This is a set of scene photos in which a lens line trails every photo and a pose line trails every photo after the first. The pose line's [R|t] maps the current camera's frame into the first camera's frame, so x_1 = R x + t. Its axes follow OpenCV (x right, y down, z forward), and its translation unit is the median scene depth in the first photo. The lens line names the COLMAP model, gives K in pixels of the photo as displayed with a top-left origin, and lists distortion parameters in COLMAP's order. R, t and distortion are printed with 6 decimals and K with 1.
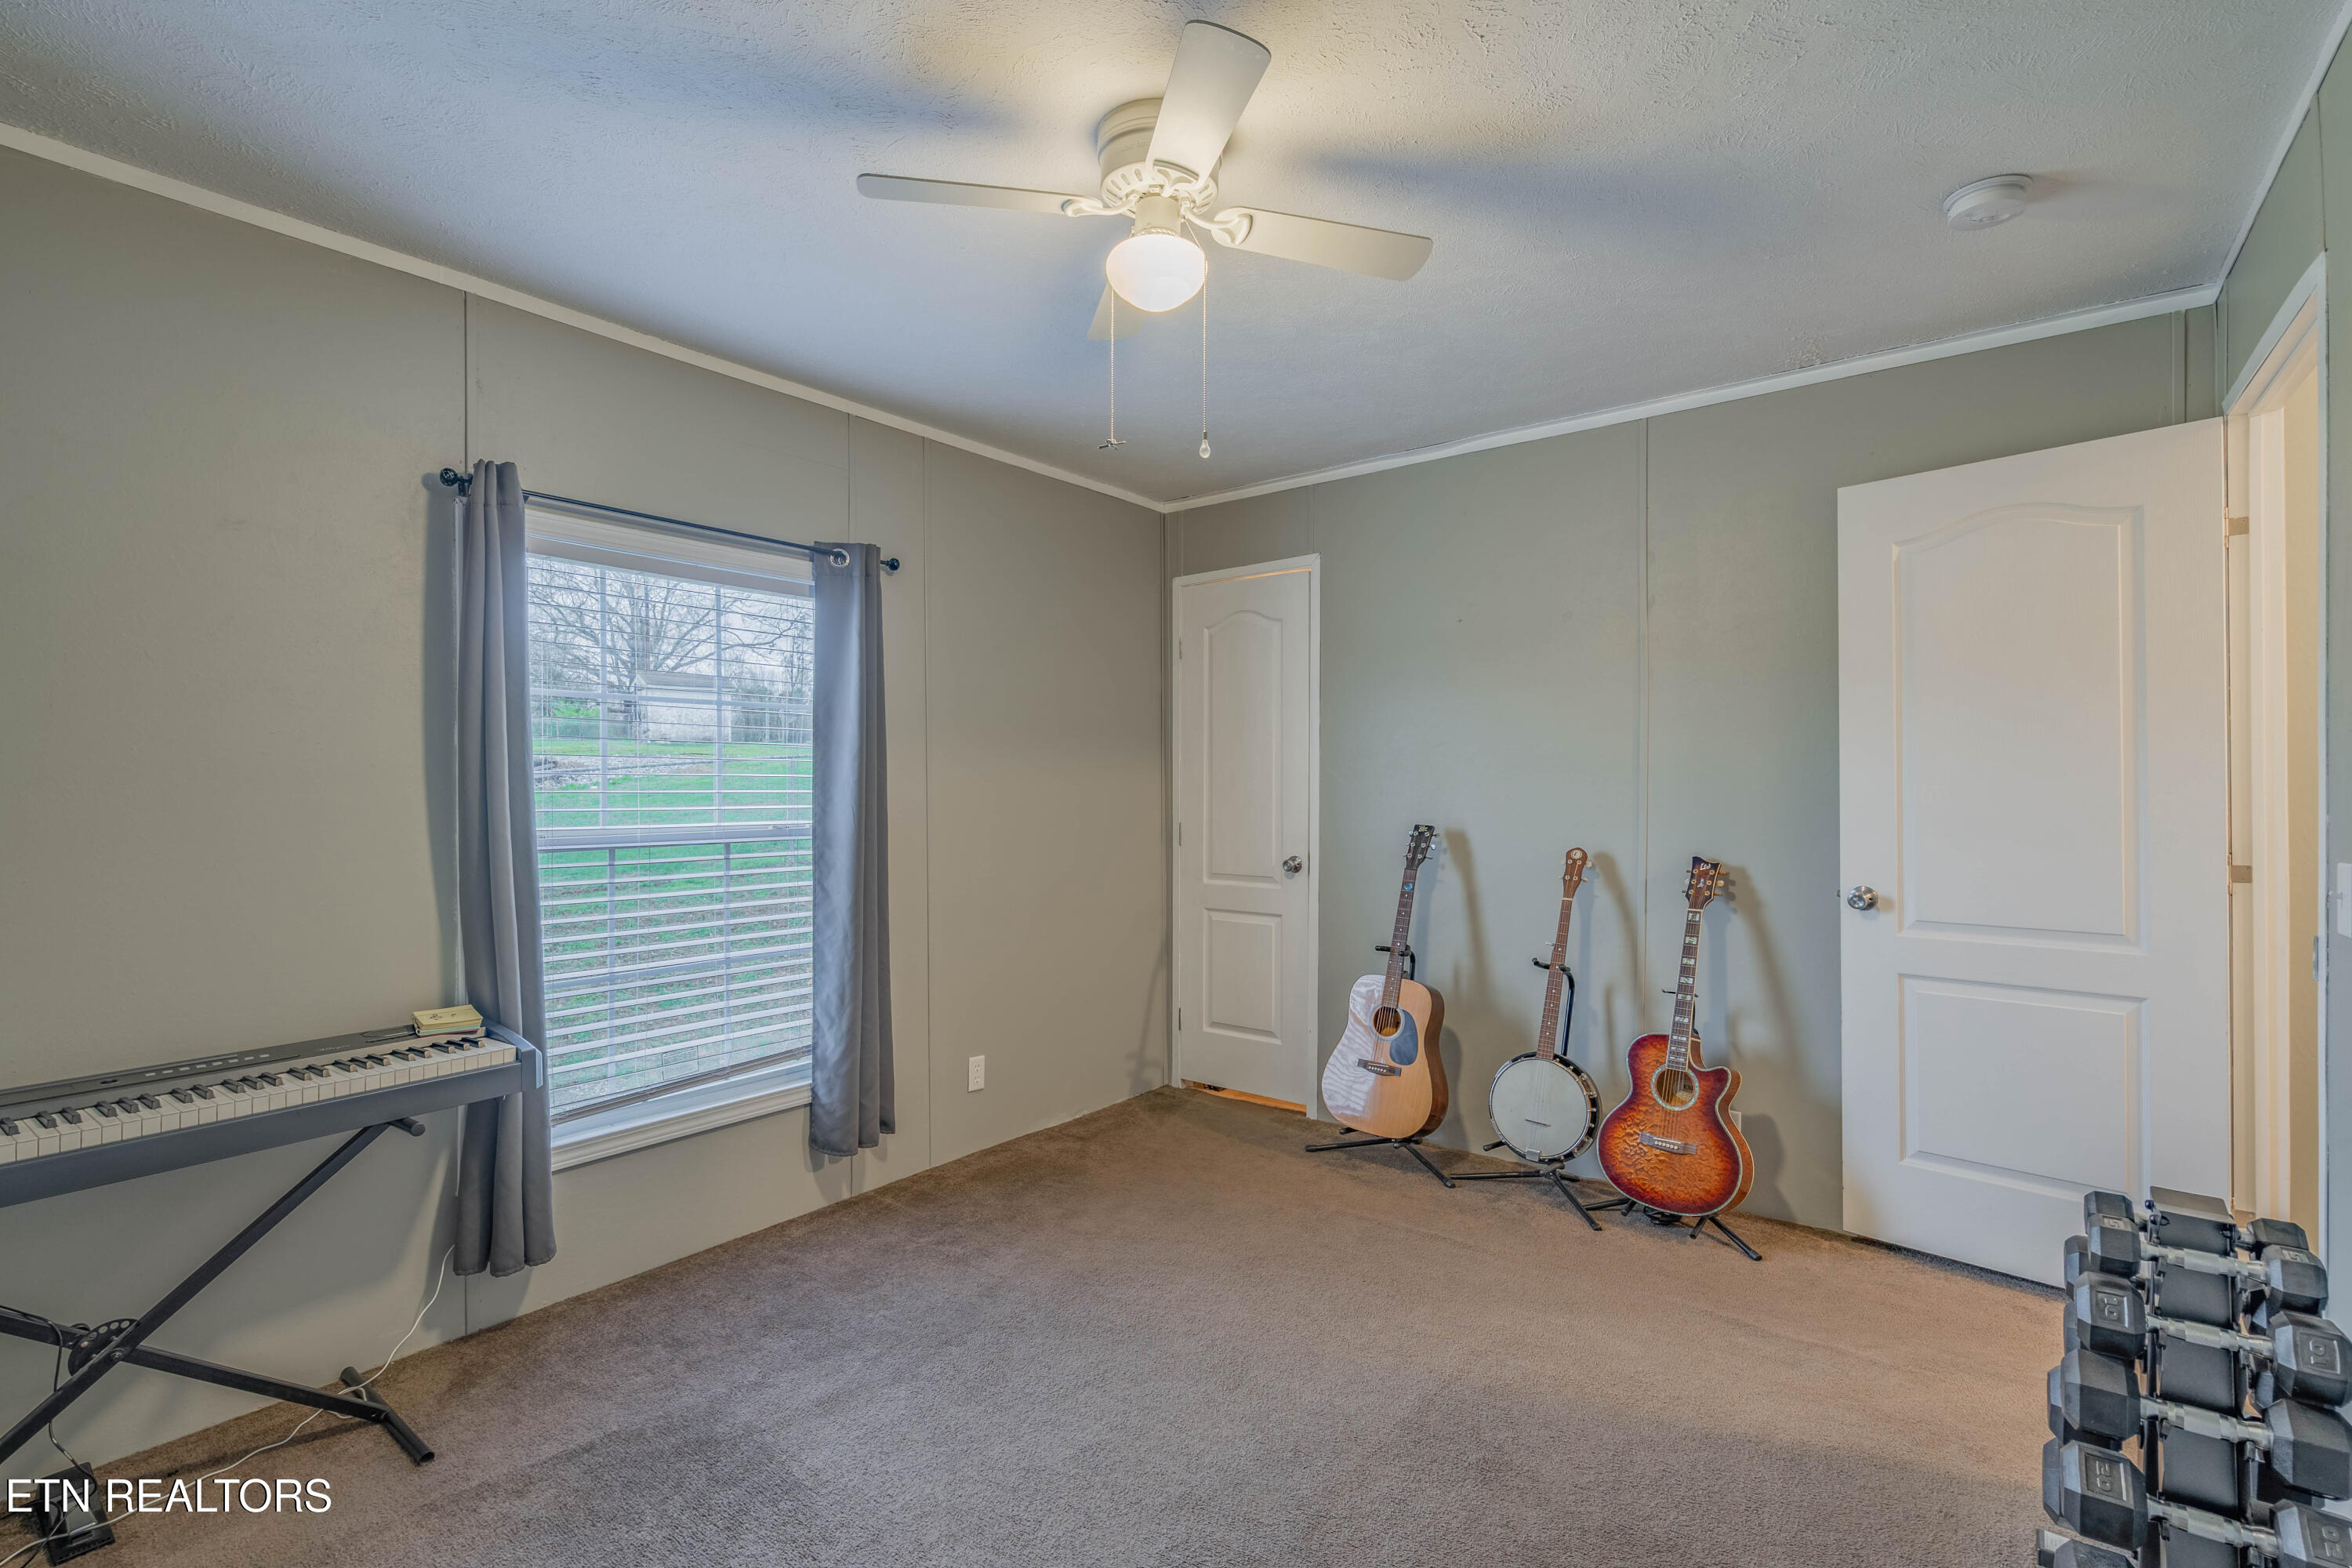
lens RADIAL K [[1085.7, 0, 1186.8], [0, 1085.7, 782.6], [0, 0, 1]] dist [-0.000478, -0.000415]
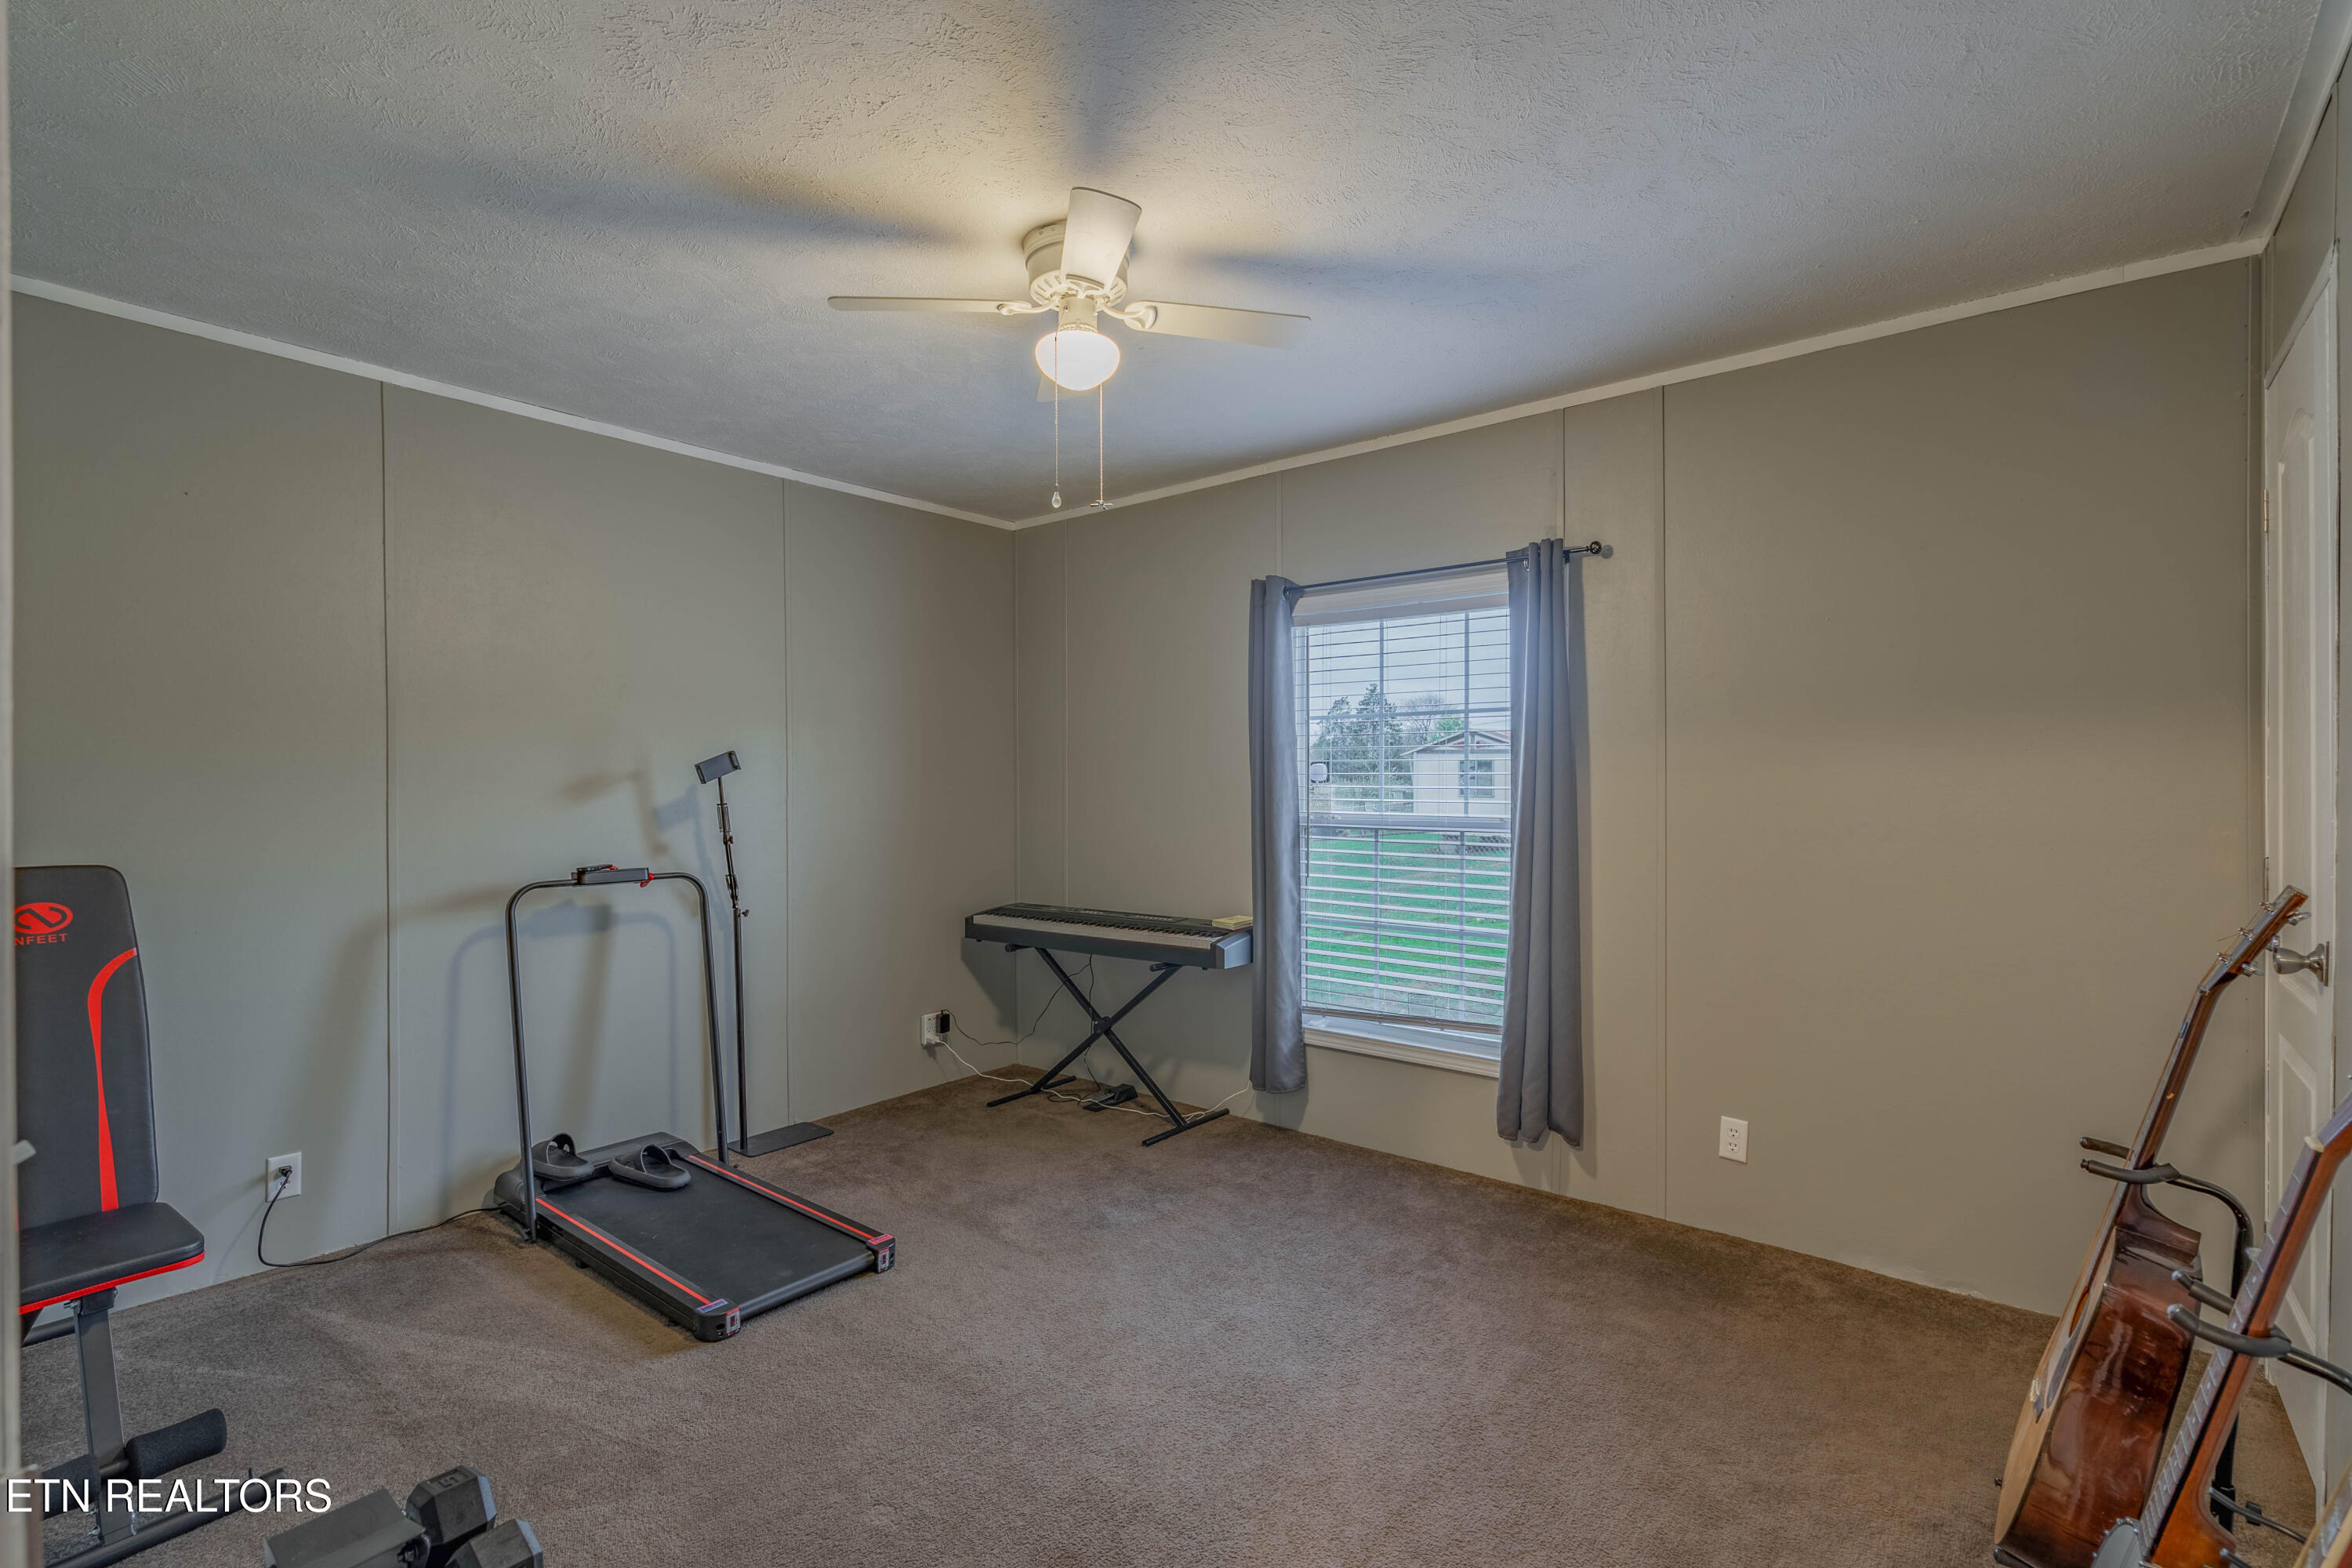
lens RADIAL K [[1069.4, 0, 1181.0], [0, 1069.4, 787.5], [0, 0, 1]] dist [-0.002571, 0.000664]
pose [[-0.027433, 0.012659, -0.999543, 0.734859], [0.002566, 0.999917, 0.012593, -0.007258], [0.999620, -0.002219, -0.027463, 0.733246]]
